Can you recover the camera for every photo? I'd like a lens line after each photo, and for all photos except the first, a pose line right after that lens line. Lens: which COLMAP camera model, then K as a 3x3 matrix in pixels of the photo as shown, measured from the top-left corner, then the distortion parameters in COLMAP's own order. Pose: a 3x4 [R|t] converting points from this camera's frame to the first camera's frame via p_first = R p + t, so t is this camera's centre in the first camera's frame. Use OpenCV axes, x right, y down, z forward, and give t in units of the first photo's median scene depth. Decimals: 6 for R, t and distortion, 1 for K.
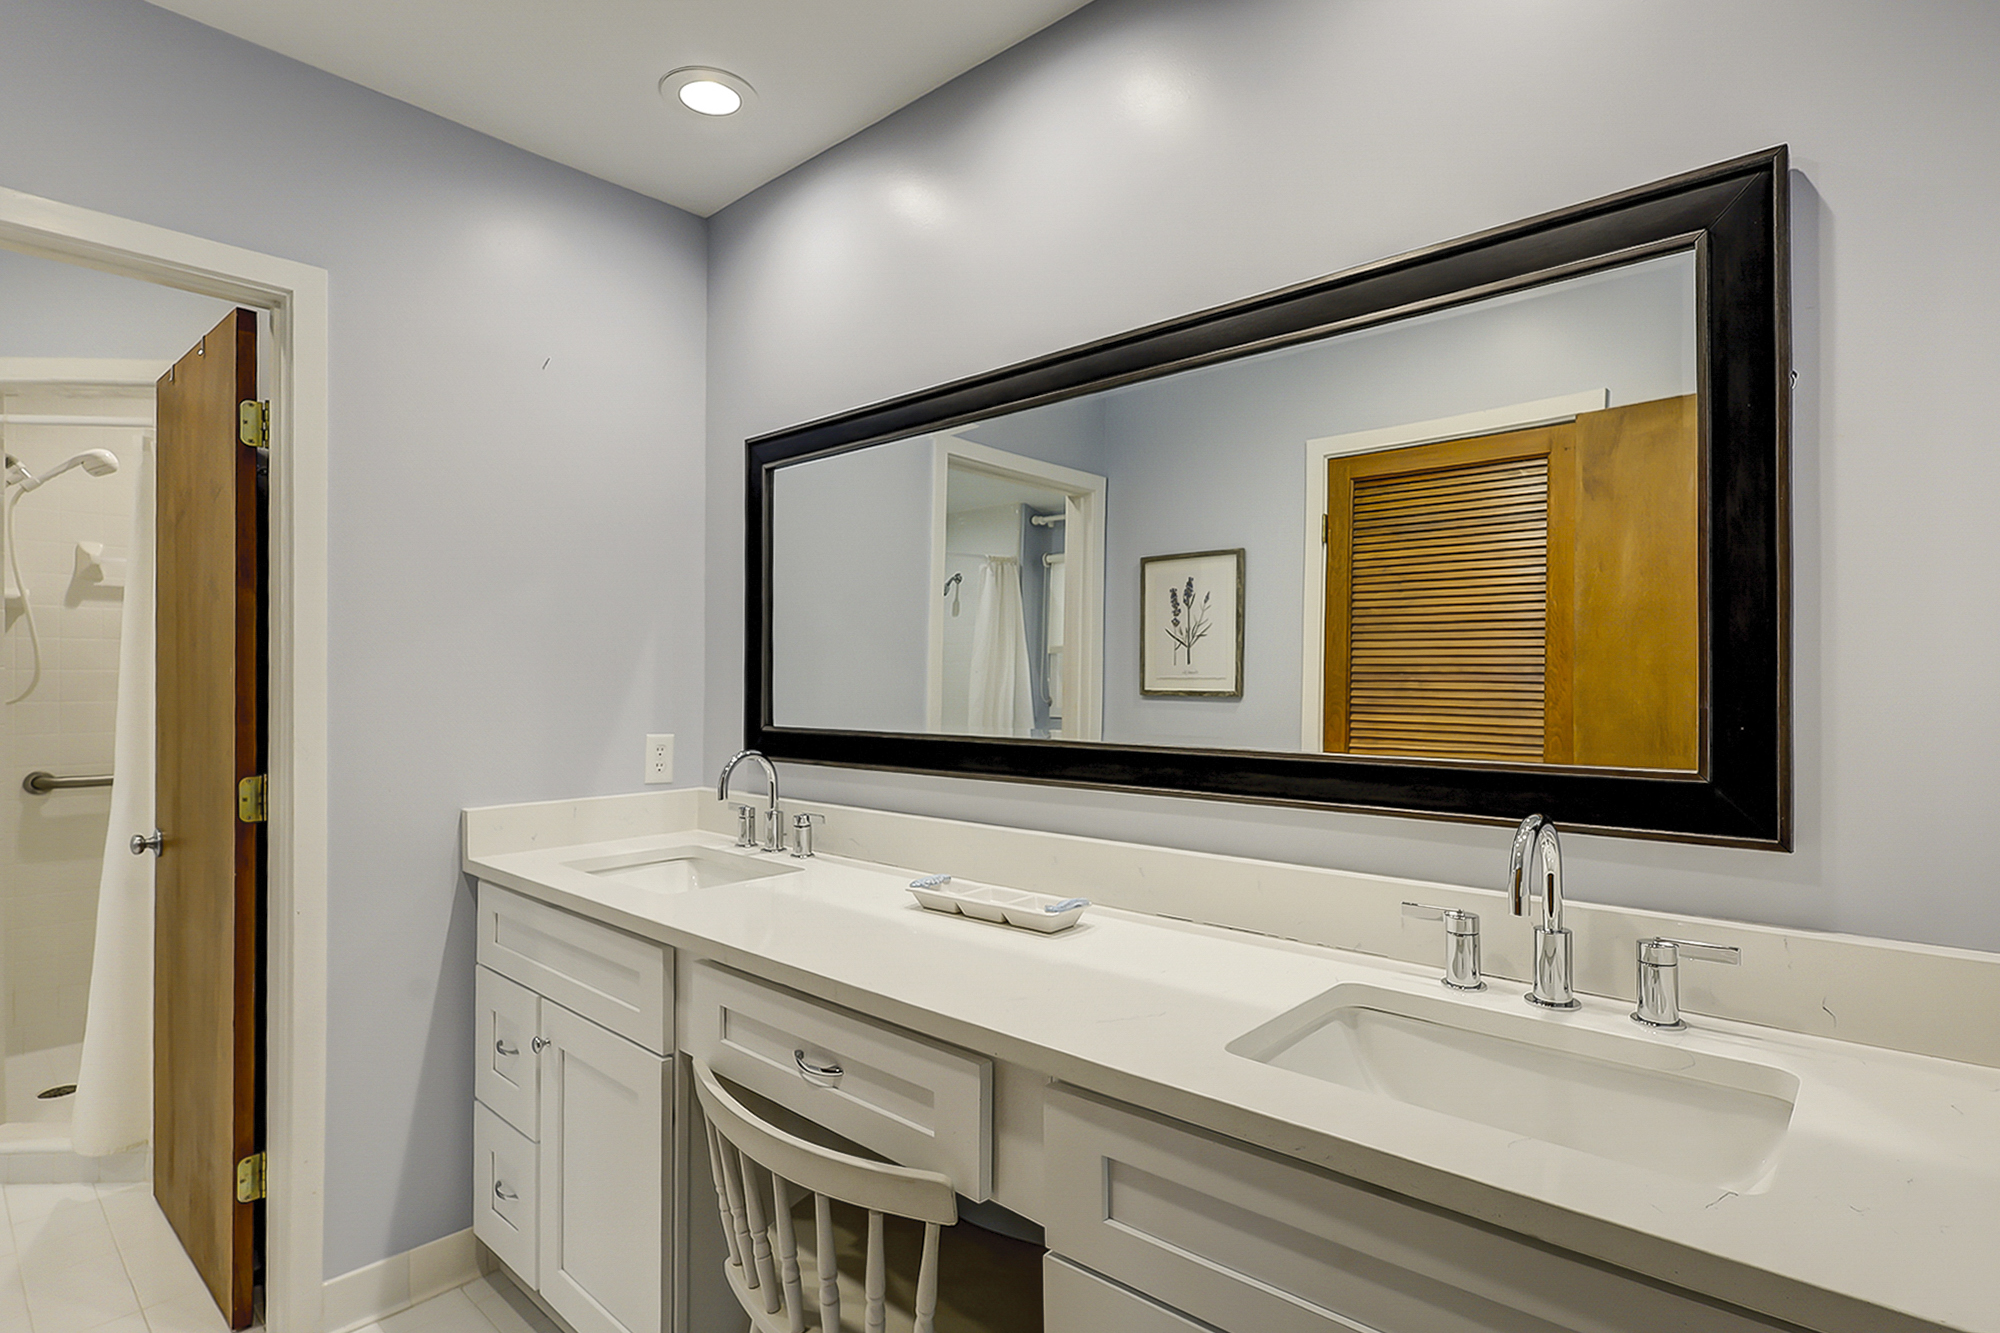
lens RADIAL K [[1008.0, 0, 1004.9], [0, 1008.0, 653.9], [0, 0, 1]] dist [-0.005600, -0.000628]
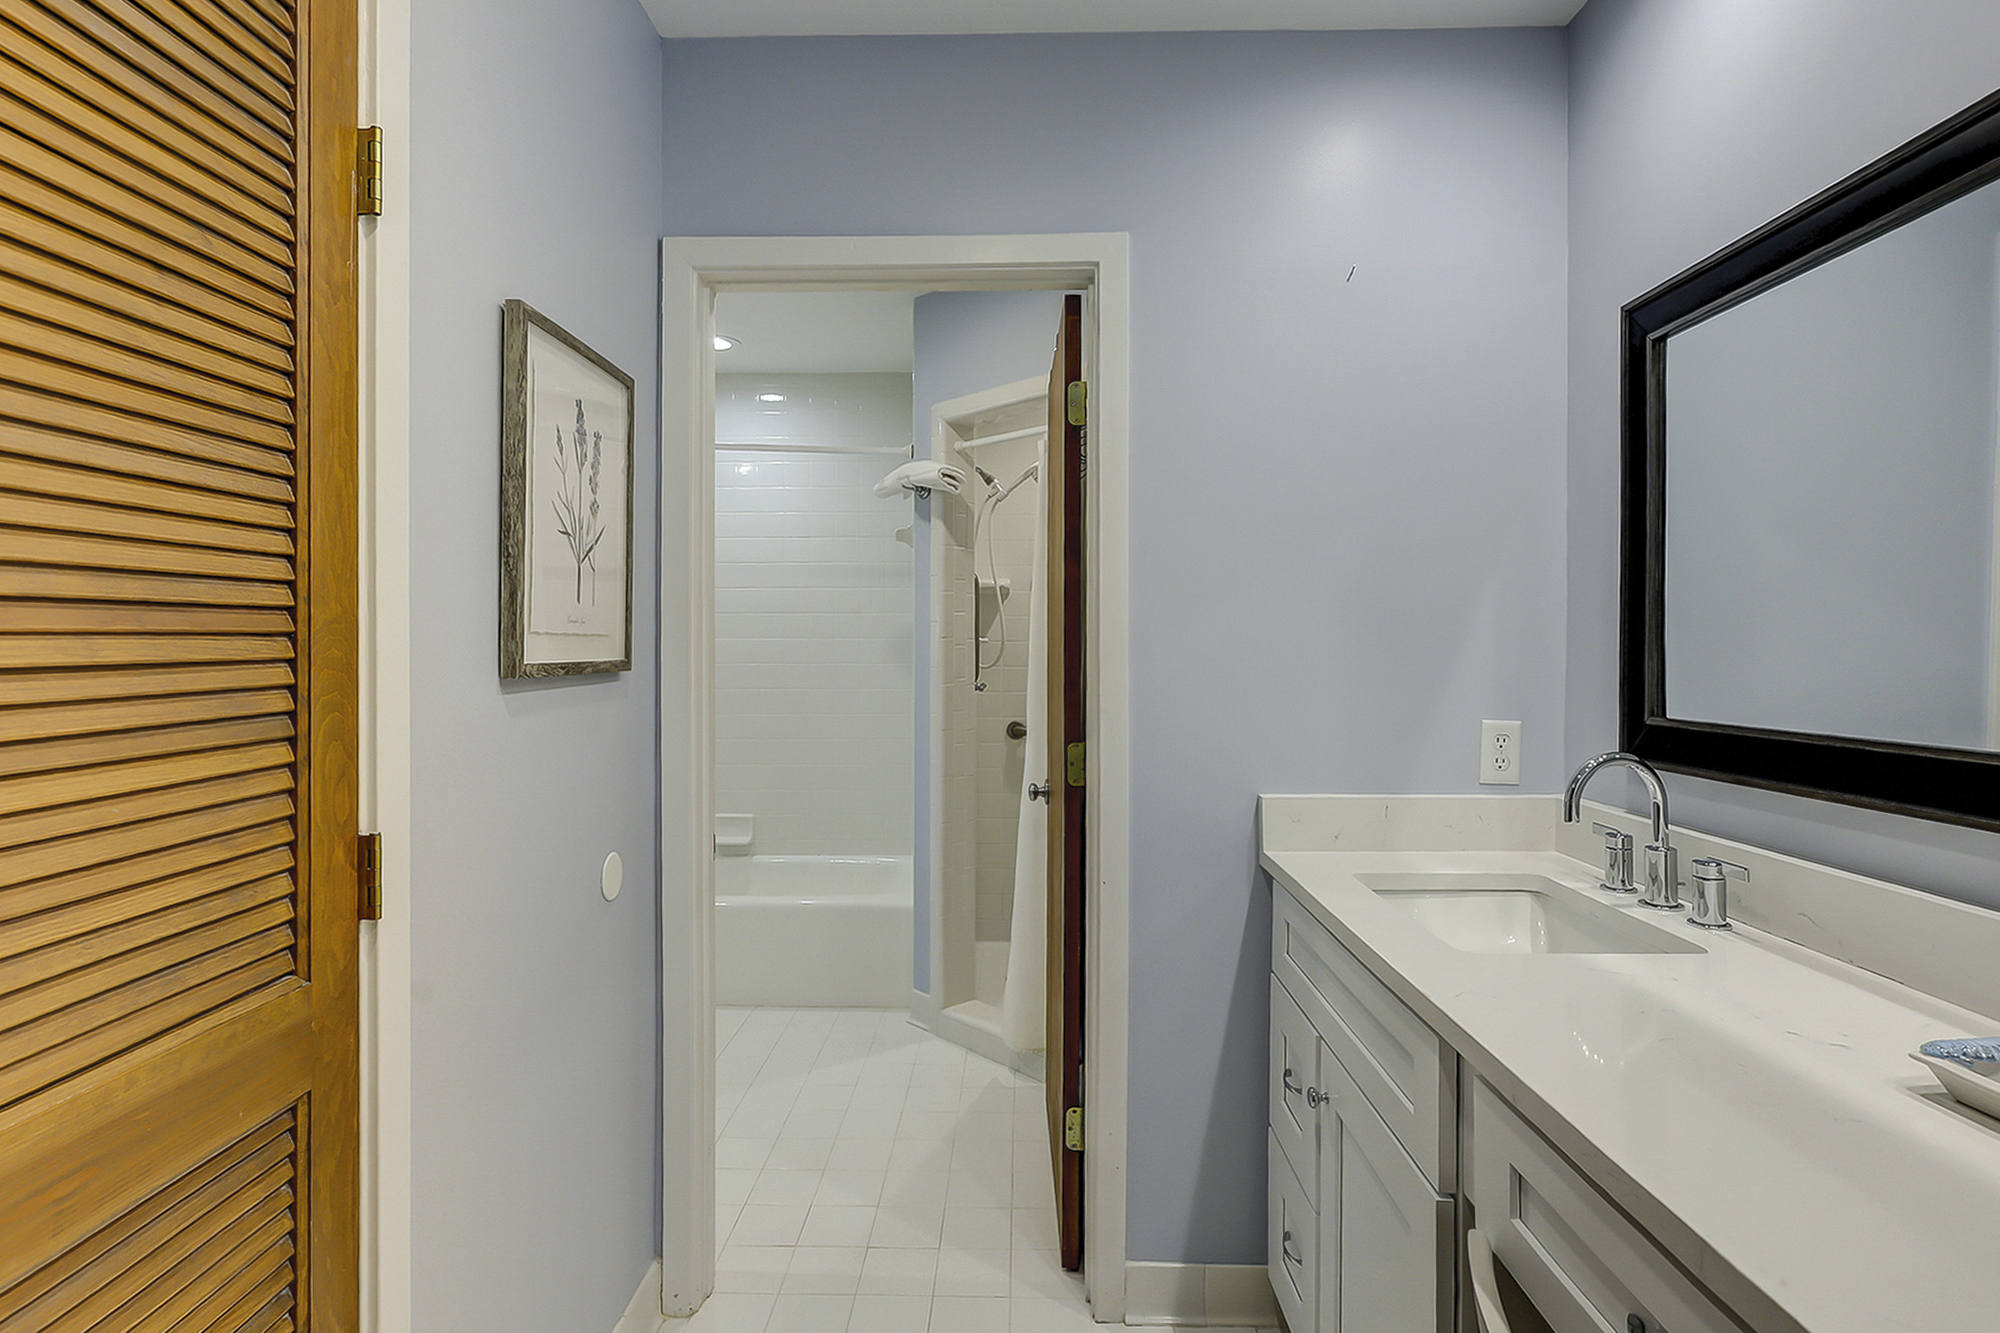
lens RADIAL K [[1008.0, 0, 1004.9], [0, 1008.0, 653.9], [0, 0, 1]] dist [-0.005600, -0.000628]
pose [[0.650985, 0.001620, -0.759089, -0.006840], [0.020598, 0.999592, 0.019797, 0.006730], [0.758811, -0.028523, 0.650686, 0.240819]]
